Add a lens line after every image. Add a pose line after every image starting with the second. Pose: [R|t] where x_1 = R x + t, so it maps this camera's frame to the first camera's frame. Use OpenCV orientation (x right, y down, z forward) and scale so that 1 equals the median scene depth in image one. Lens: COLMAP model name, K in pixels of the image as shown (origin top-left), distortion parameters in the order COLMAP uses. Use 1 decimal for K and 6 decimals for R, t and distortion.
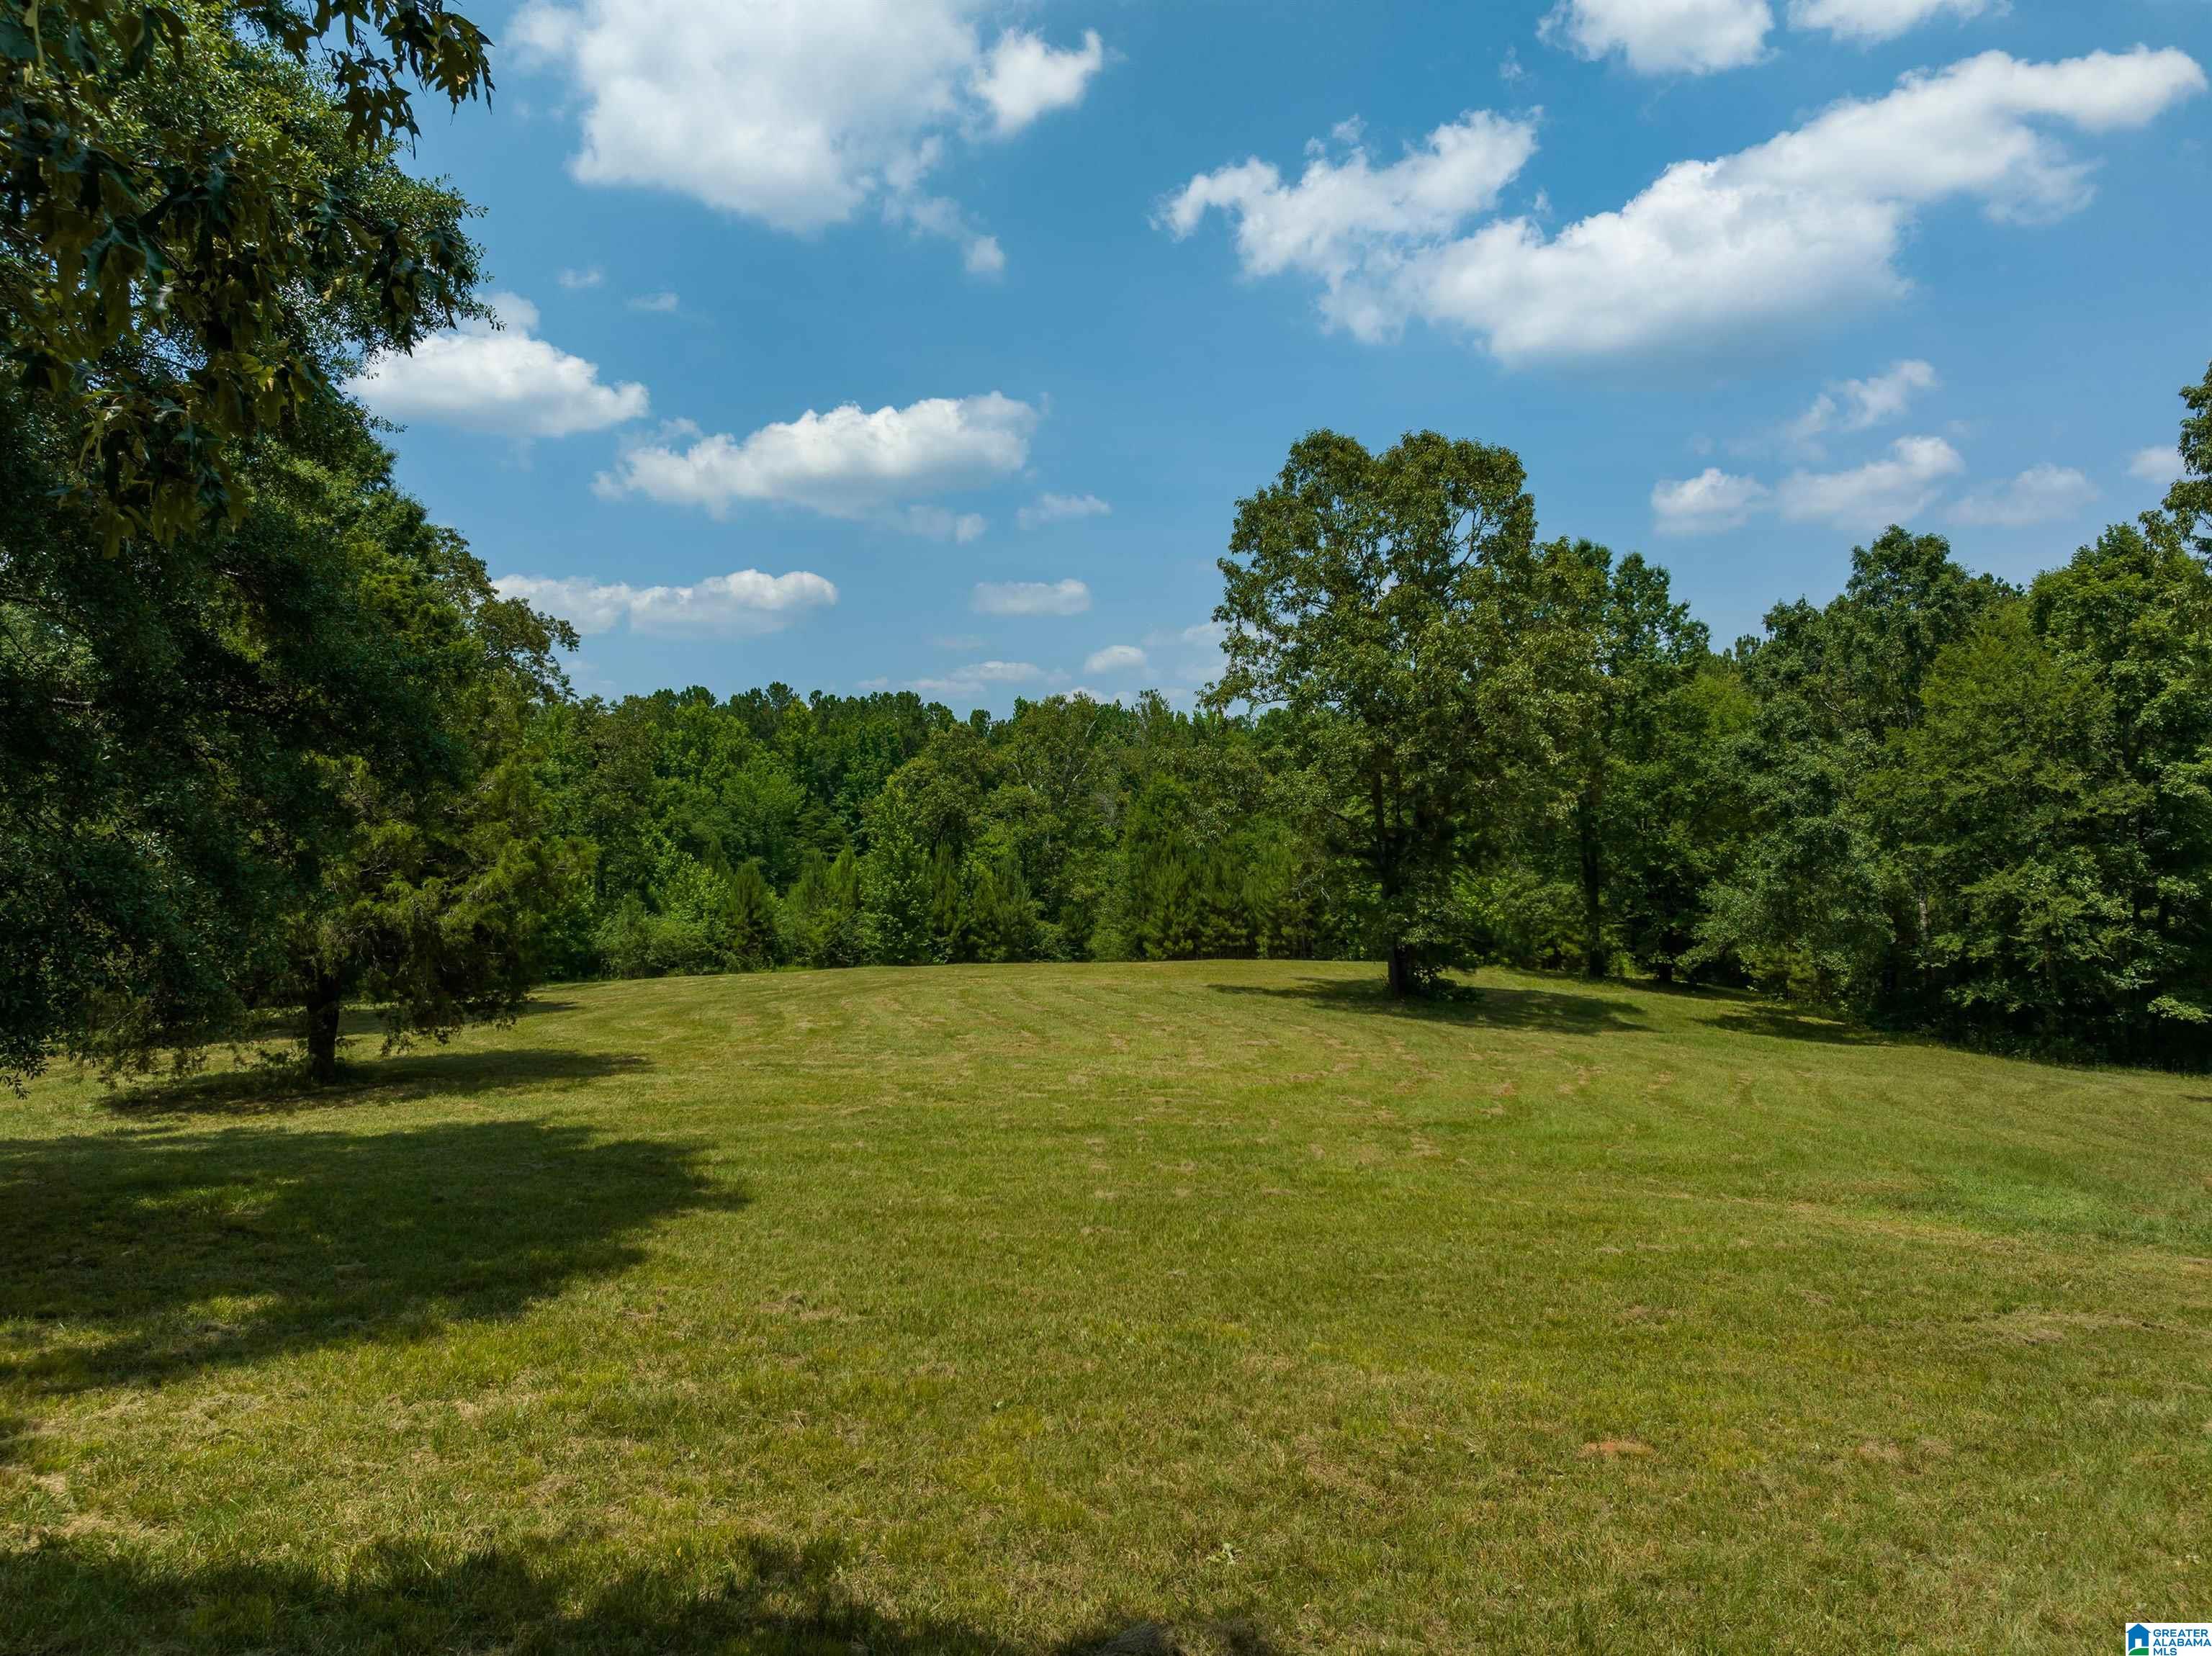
lens RADIAL K [[1582.0, 0, 1106.0], [0, 1582.0, 828.0], [0, 0, 1]] dist [-0.031948, -0.004739]
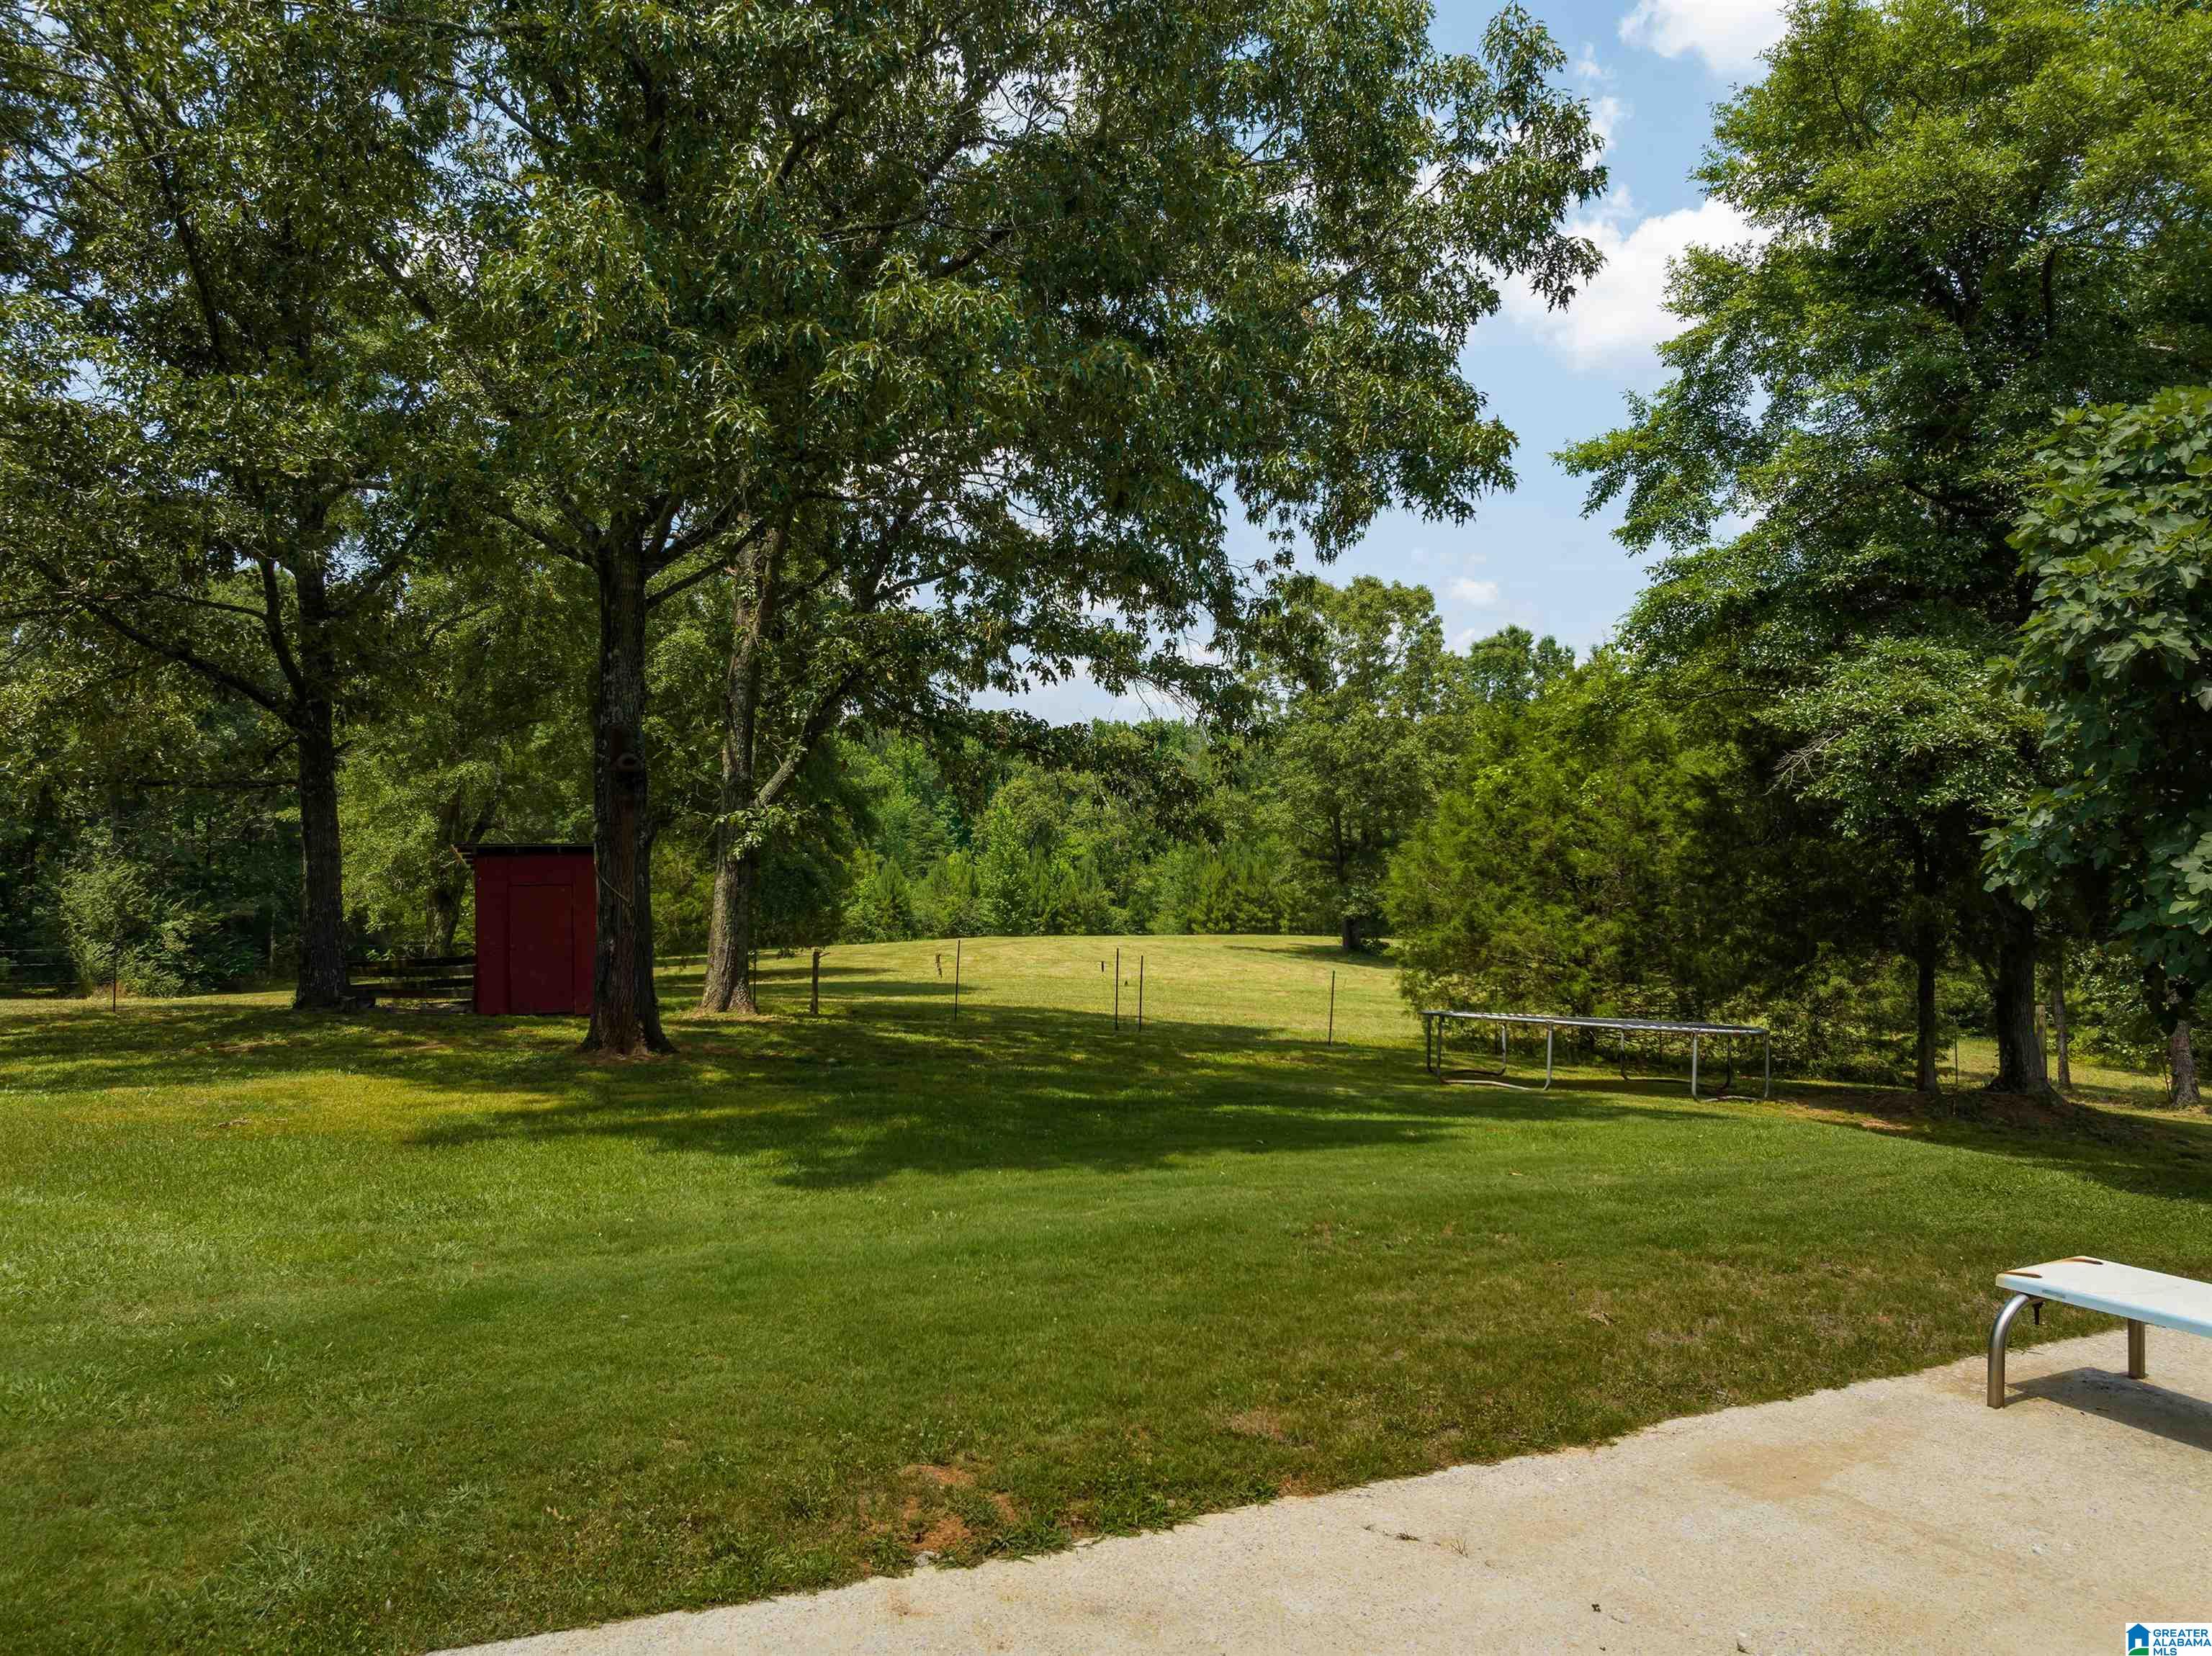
lens RADIAL K [[1582.0, 0, 1106.0], [0, 1582.0, 828.0], [0, 0, 1]] dist [-0.031948, -0.004739]
pose [[0.998834, 0.003441, -0.048158, 0.017242], [-0.003378, 0.999993, 0.001394, -0.008178], [0.048163, -0.001229, 0.998839, -0.320976]]
